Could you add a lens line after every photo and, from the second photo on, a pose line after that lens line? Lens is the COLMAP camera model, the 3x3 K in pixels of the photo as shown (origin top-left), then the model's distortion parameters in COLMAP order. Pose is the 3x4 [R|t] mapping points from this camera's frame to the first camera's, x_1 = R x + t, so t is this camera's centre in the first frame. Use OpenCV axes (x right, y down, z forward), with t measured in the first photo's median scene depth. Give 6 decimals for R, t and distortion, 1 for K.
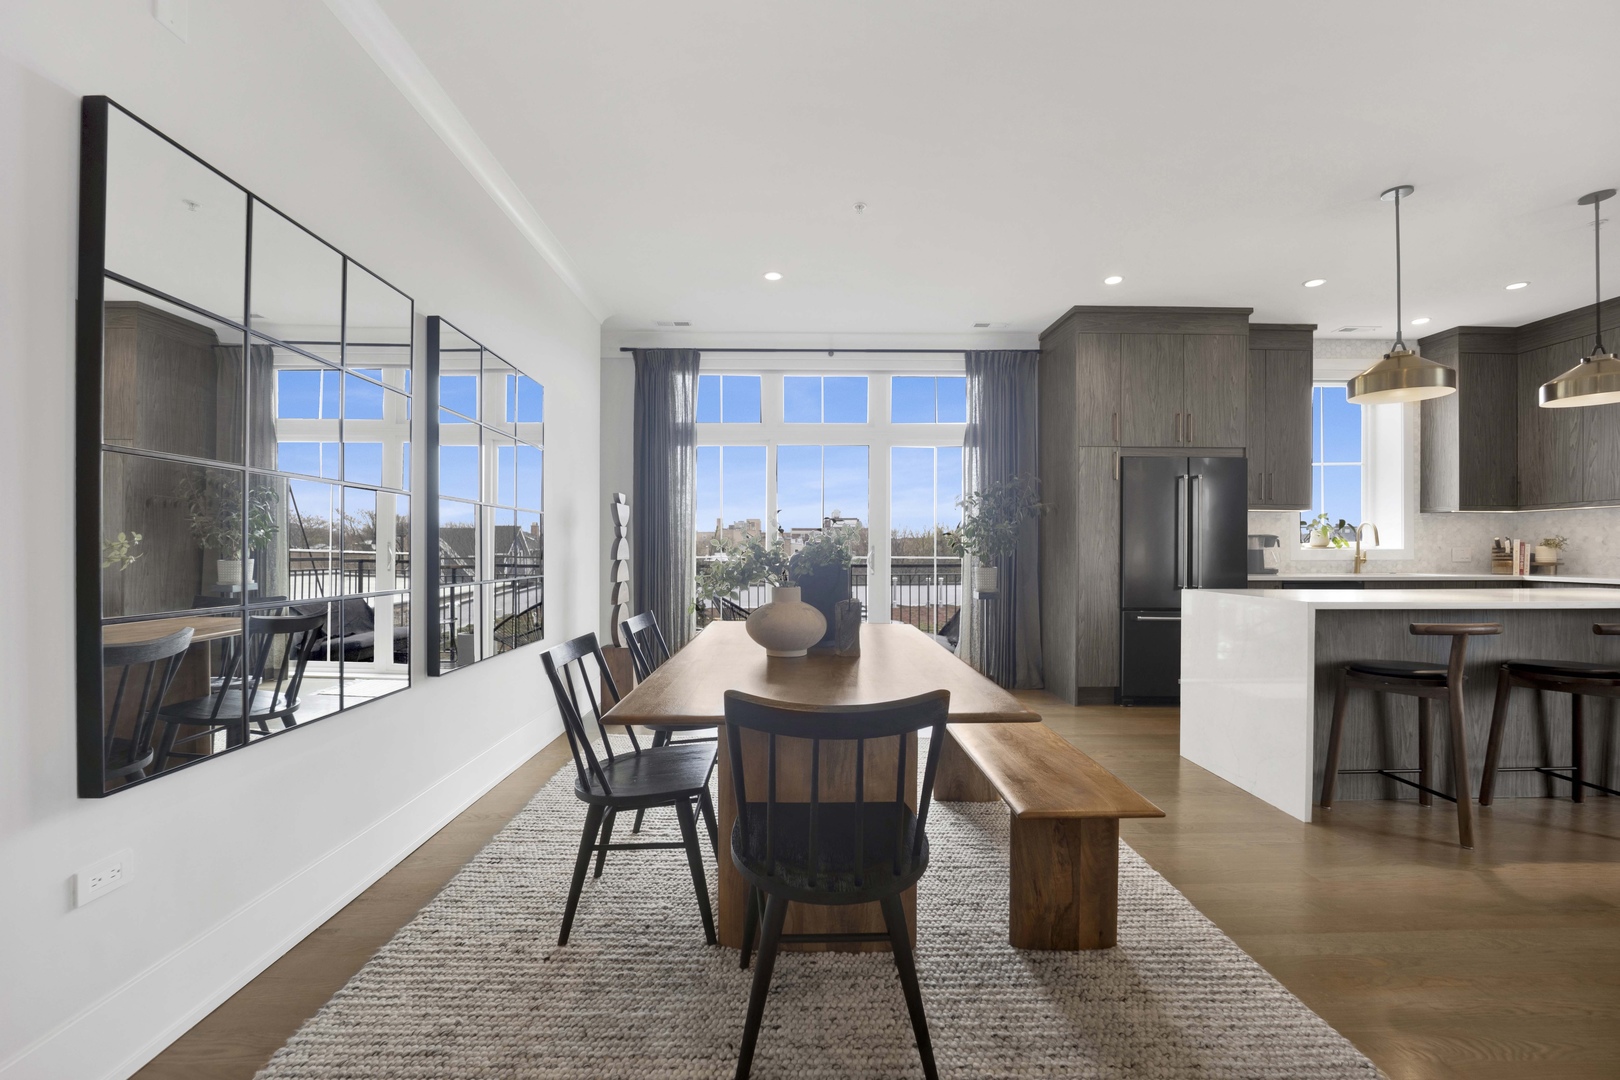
lens RADIAL K [[678.3, 0, 817.6], [0, 678.3, 553.3], [0, 0, 1]] dist [-0.002308, -0.001665]
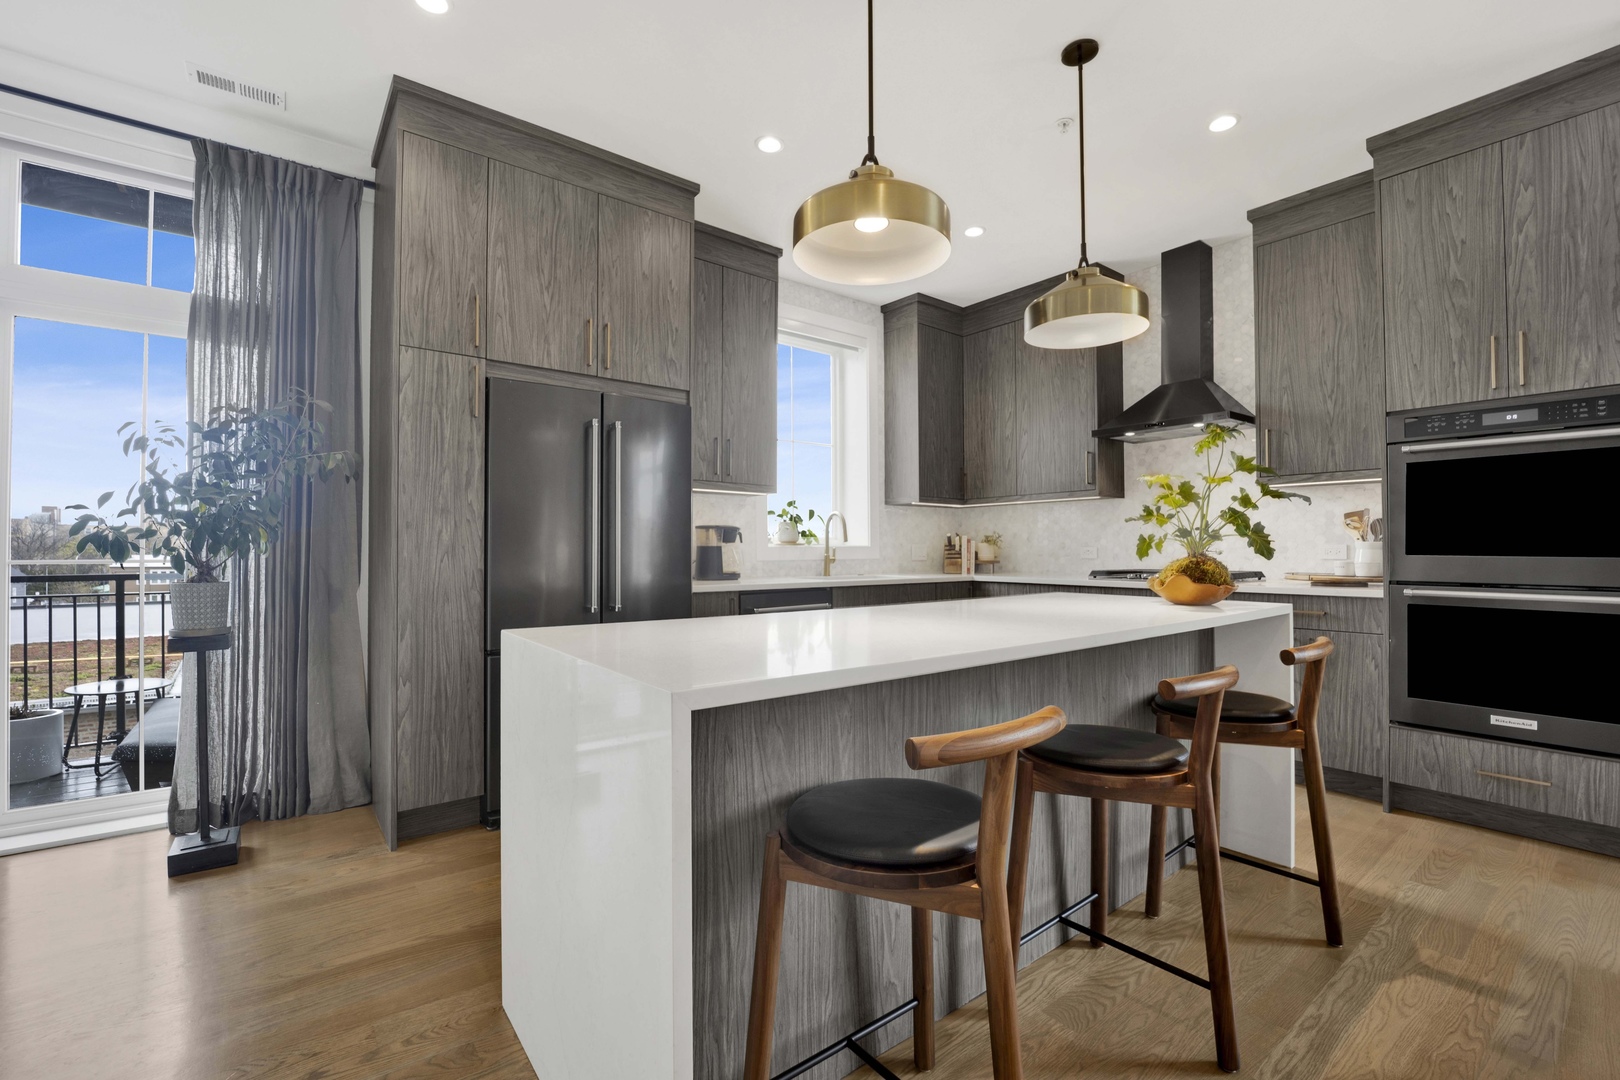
lens RADIAL K [[678.3, 0, 780.8], [0, 678.3, 540.0], [0, 0, 1]] dist [-0.002308, -0.001665]
pose [[0.829799, 0.008561, 0.557996, 0.313141], [0.002888, 0.999803, -0.019634, 0.002782], [-0.558054, 0.017903, 0.829611, 0.374238]]
